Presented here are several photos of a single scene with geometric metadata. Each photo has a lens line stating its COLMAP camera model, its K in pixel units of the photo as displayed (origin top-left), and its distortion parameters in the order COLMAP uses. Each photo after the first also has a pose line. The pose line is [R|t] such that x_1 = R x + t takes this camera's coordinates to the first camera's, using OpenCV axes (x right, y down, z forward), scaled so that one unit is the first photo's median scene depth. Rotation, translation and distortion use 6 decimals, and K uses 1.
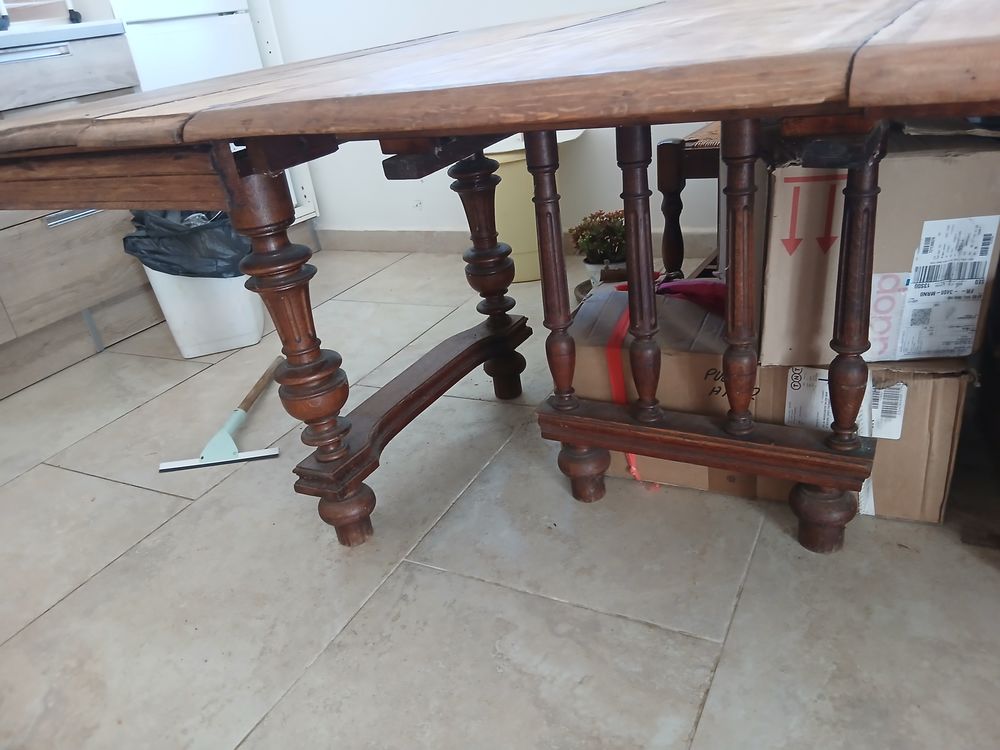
lens RADIAL K [[761.3, 0, 500.0], [0, 761.3, 375.0], [0, 0, 1]] dist [0.138253, -0.239250]
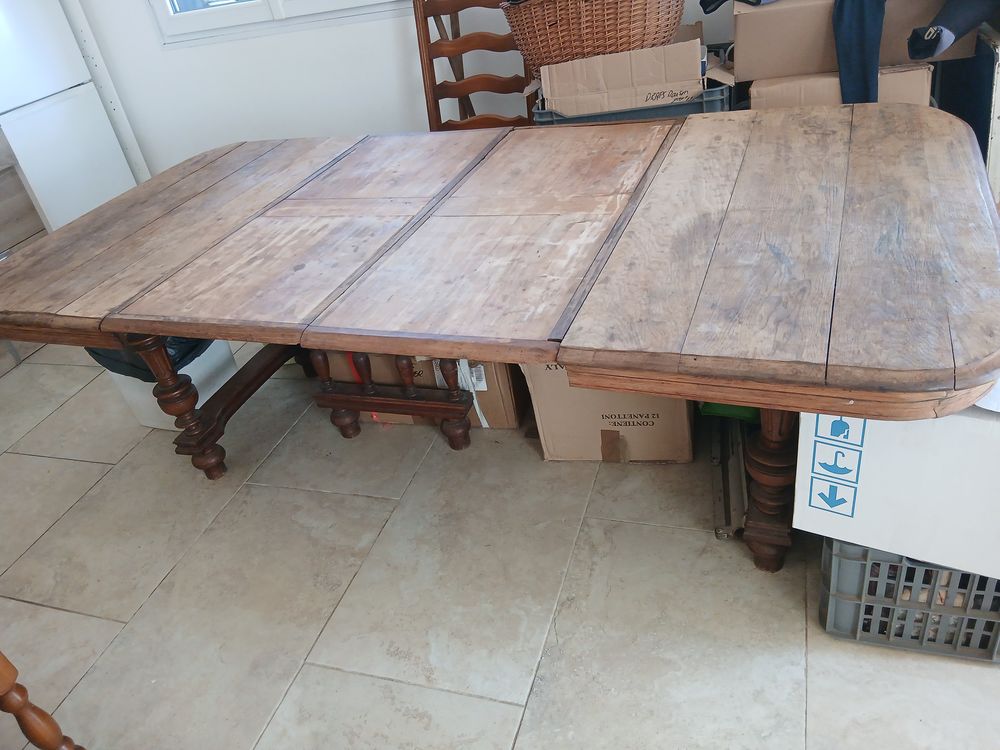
lens RADIAL K [[761.3, 0, 500.0], [0, 761.3, 375.0], [0, 0, 1]] dist [0.138253, -0.239250]
pose [[0.986506, -0.112622, 0.118838, 0.317507], [0.098815, 0.988286, 0.116303, -0.184657], [-0.130544, -0.102990, 0.986079, -0.958091]]
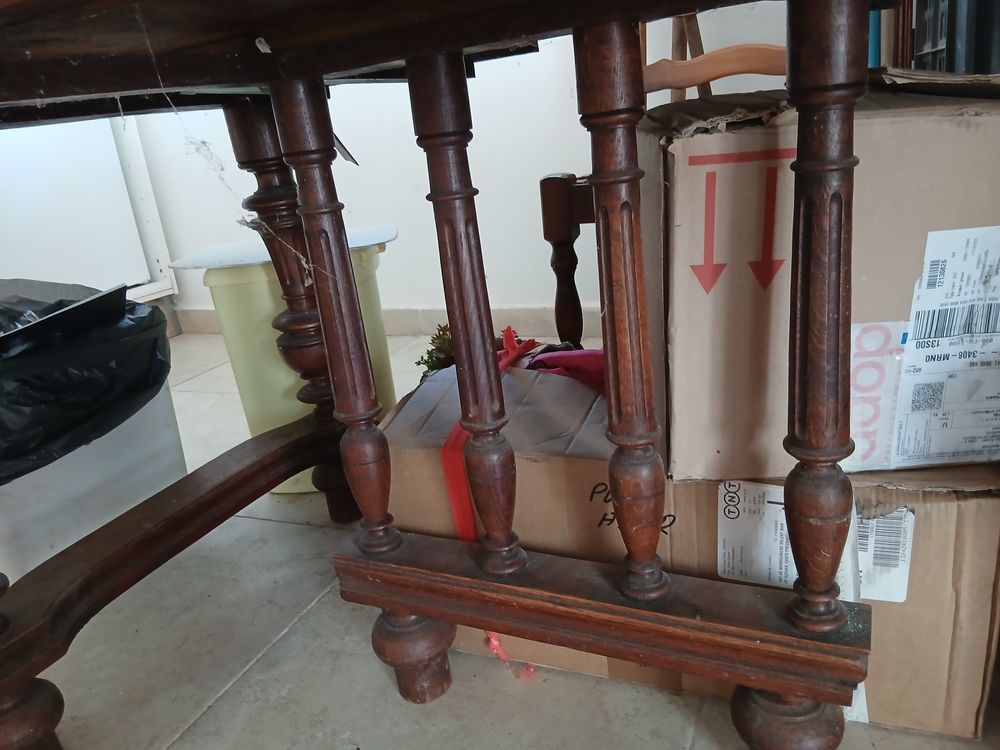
lens RADIAL K [[761.3, 0, 500.0], [0, 761.3, 375.0], [0, 0, 1]] dist [0.138253, -0.239250]
pose [[0.997896, -0.006721, 0.064480, 0.168553], [0.014751, 0.992061, -0.124889, -0.020622], [-0.063128, 0.125578, 0.990073, 0.411914]]
